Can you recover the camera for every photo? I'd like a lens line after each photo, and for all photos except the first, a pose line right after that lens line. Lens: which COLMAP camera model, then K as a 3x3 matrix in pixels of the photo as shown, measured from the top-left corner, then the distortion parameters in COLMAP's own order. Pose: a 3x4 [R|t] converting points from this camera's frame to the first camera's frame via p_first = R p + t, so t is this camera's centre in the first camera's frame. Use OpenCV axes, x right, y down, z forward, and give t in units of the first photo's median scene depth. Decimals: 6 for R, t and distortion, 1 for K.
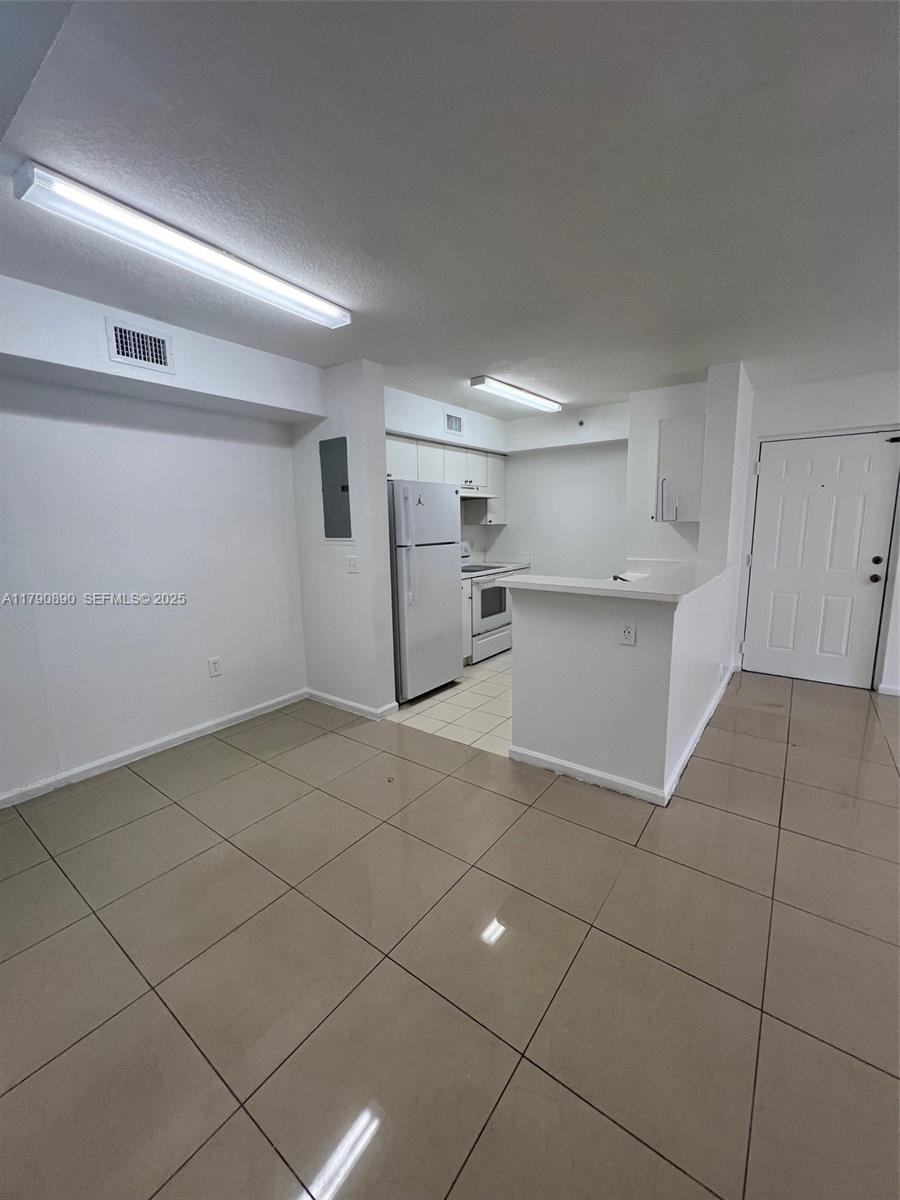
lens RADIAL K [[482.9, 0, 451.4], [0, 482.9, 596.7], [0, 0, 1]] dist [-0.001420, 0.000174]
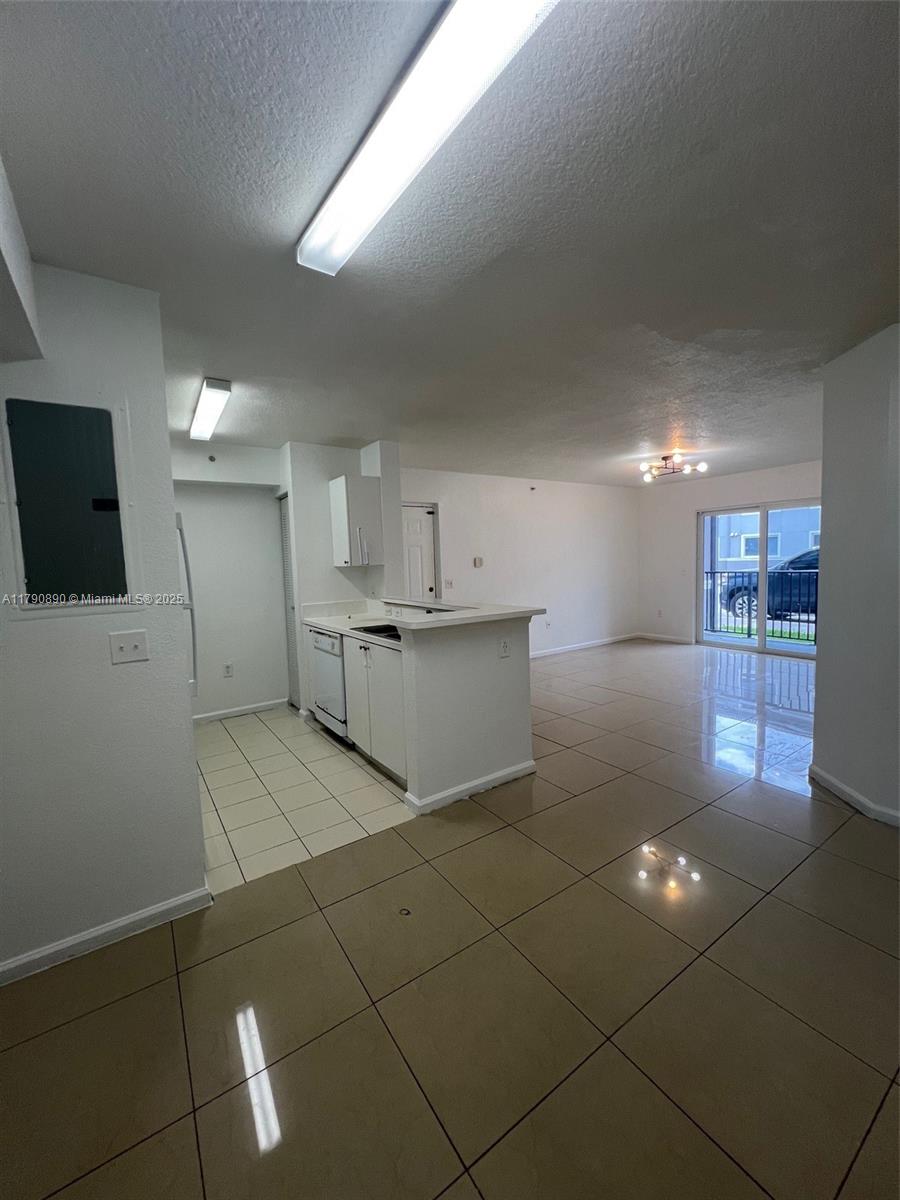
lens RADIAL K [[480.5, 0, 451.9], [0, 480.5, 595.8], [0, 0, 1]] dist [-0.004176, -0.000407]
pose [[0.325741, -0.067281, 0.943062, -0.533441], [0.178526, 0.983898, 0.008531, -0.057362], [-0.928451, 0.165582, 0.332507, 0.440948]]
